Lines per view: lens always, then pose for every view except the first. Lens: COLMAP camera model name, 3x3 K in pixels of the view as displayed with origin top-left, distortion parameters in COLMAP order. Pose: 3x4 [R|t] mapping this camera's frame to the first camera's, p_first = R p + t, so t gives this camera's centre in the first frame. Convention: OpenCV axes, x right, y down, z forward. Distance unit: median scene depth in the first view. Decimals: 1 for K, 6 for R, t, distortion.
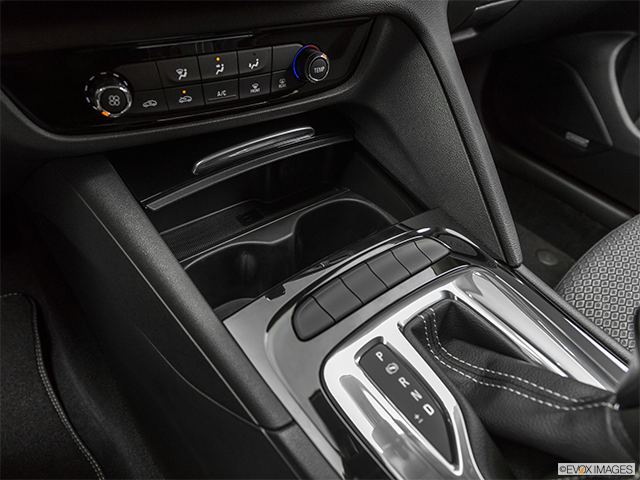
lens RADIAL K [[465.0, 0, 314.9], [0, 465.0, 243.2], [0, 0, 1]] dist [0.015526, 0.002738]
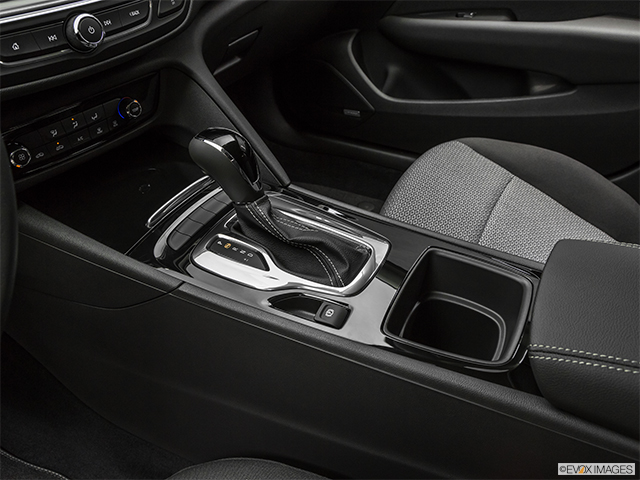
lens RADIAL K [[531.3, 0, 320.0], [0, 531.3, 240.0], [0, 0, 1]] dist [-0.008902, -0.001503]
pose [[0.909023, -0.324055, 0.262040, -0.040654], [0.346655, 0.936968, -0.043839, 0.391210], [-0.231317, 0.130689, 0.964061, -0.955692]]
